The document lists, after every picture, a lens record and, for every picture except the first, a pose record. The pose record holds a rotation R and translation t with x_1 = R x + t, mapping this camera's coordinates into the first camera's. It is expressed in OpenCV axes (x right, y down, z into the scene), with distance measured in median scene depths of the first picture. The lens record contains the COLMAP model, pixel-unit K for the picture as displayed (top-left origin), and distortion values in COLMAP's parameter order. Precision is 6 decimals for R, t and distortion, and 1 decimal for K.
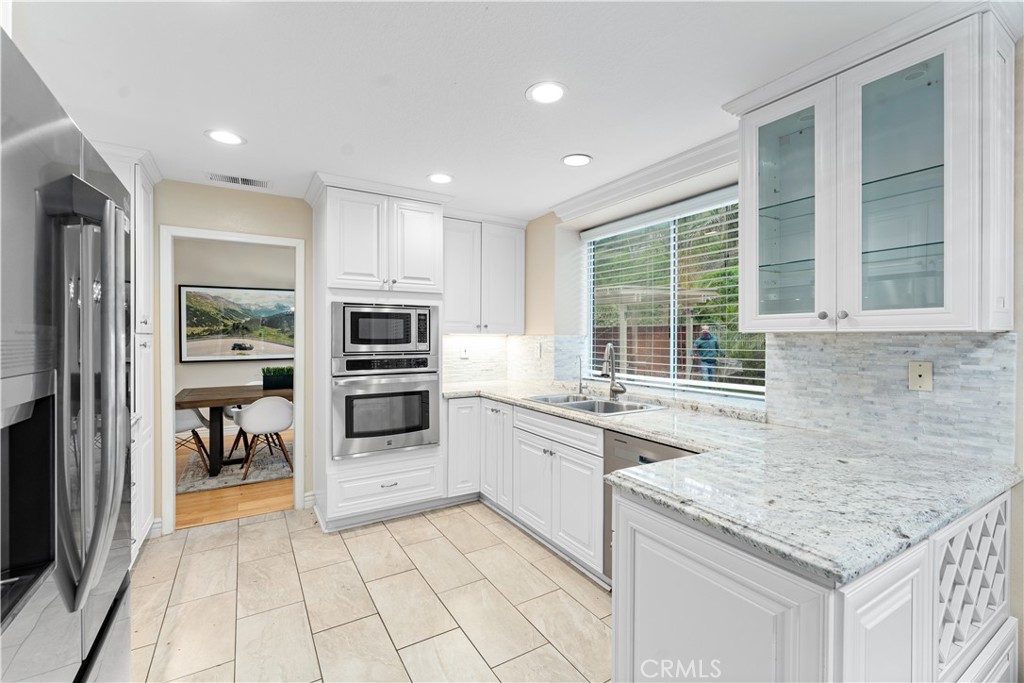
lens RADIAL K [[440.7, 0, 511.2], [0, 440.7, 335.9], [0, 0, 1]] dist [-0.002709, -0.000394]
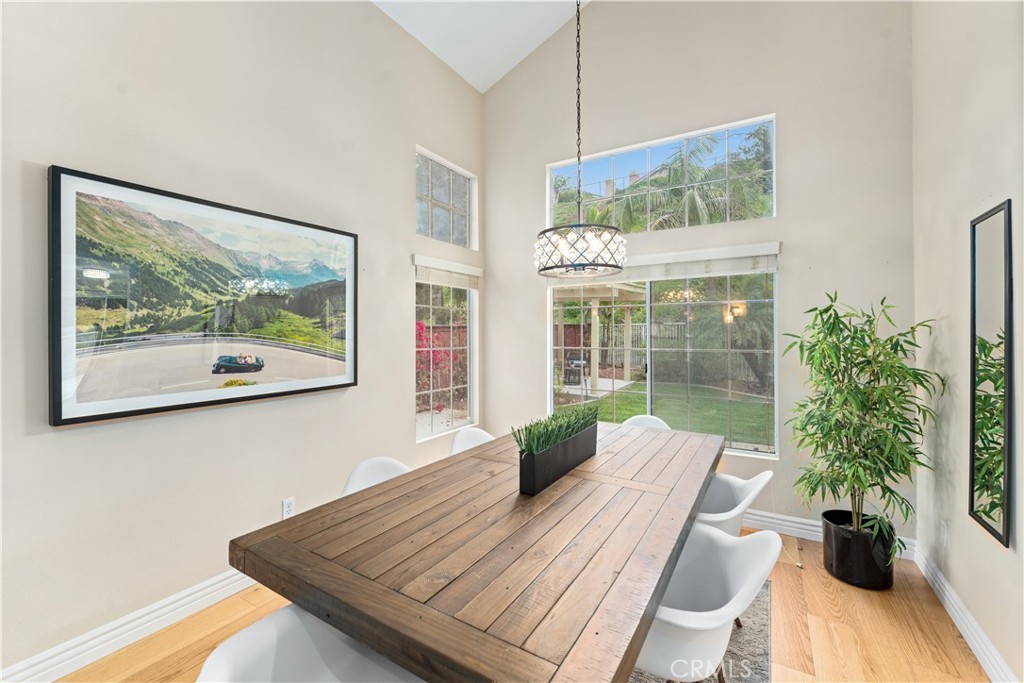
lens RADIAL K [[440.7, 0, 512.6], [0, 440.7, 332.5], [0, 0, 1]] dist [-0.002709, -0.000394]
pose [[0.879367, -0.000353, 0.476144, -1.150820], [0.002605, 0.999988, -0.004069, -0.001113], [-0.476137, 0.004818, 0.879358, 1.086681]]
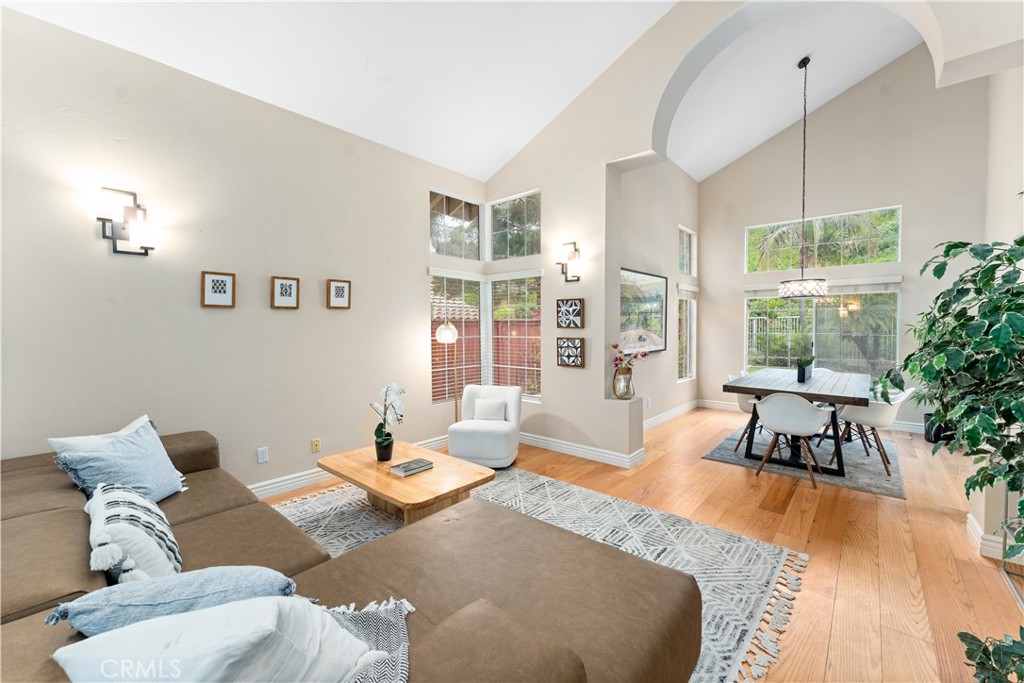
lens RADIAL K [[413.6, 0, 511.0], [0, 413.6, 338.9], [0, 0, 1]] dist [-0.008133, -0.000195]
pose [[0.953864, -0.011736, 0.300010, -2.221833], [0.003529, 0.999605, 0.027882, 0.003062], [-0.300218, -0.025537, 0.953529, 0.523334]]
